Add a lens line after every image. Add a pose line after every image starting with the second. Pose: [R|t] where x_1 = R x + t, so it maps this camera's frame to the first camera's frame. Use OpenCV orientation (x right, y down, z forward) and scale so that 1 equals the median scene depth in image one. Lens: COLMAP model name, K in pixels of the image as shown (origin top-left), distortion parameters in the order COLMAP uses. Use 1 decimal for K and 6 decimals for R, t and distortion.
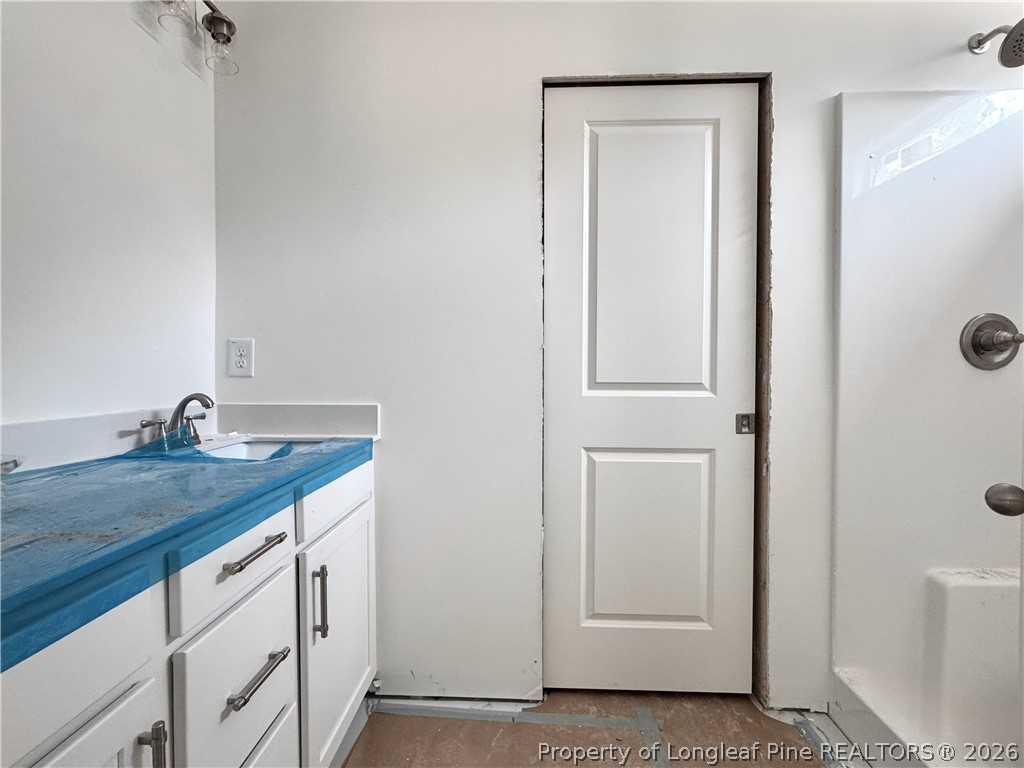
lens RADIAL K [[480.3, 0, 511.5], [0, 480.3, 380.4], [0, 0, 1]] dist [0.000667, 0.000006]
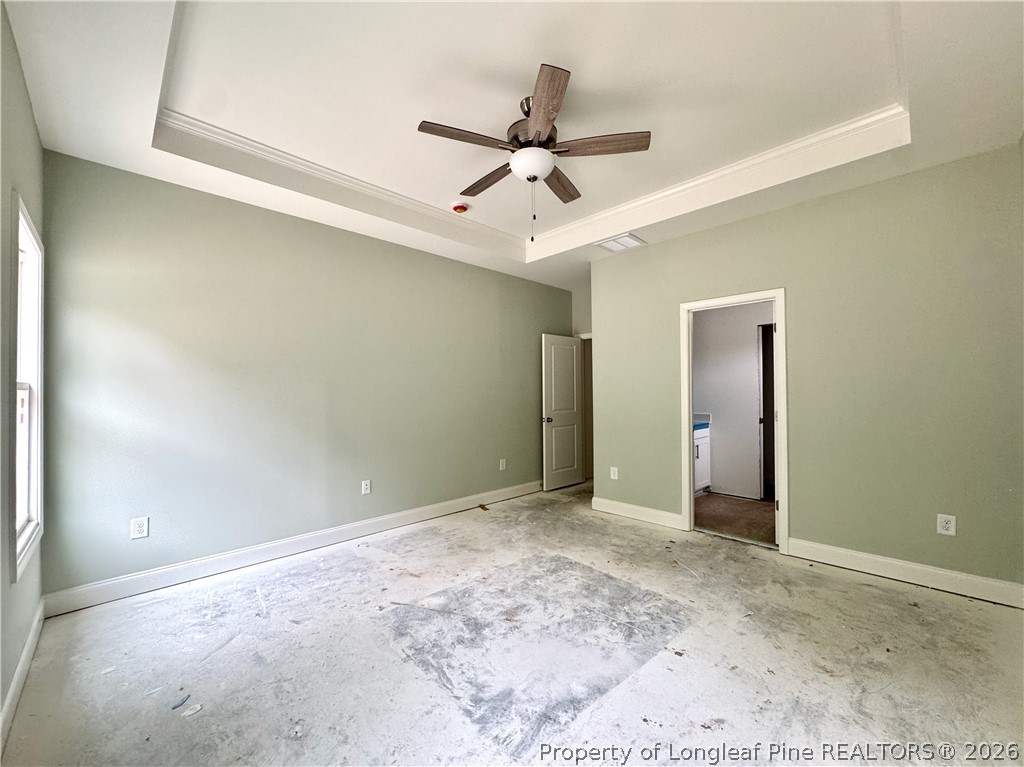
lens RADIAL K [[412.8, 0, 512.0], [0, 412.8, 383.5], [0, 0, 1]] dist [-0.000445, -0.000097]
pose [[0.723629, -0.016246, -0.689997, 1.021159], [-0.007818, 0.999466, -0.031732, -0.092157], [0.690144, 0.028356, 0.723116, -2.983749]]
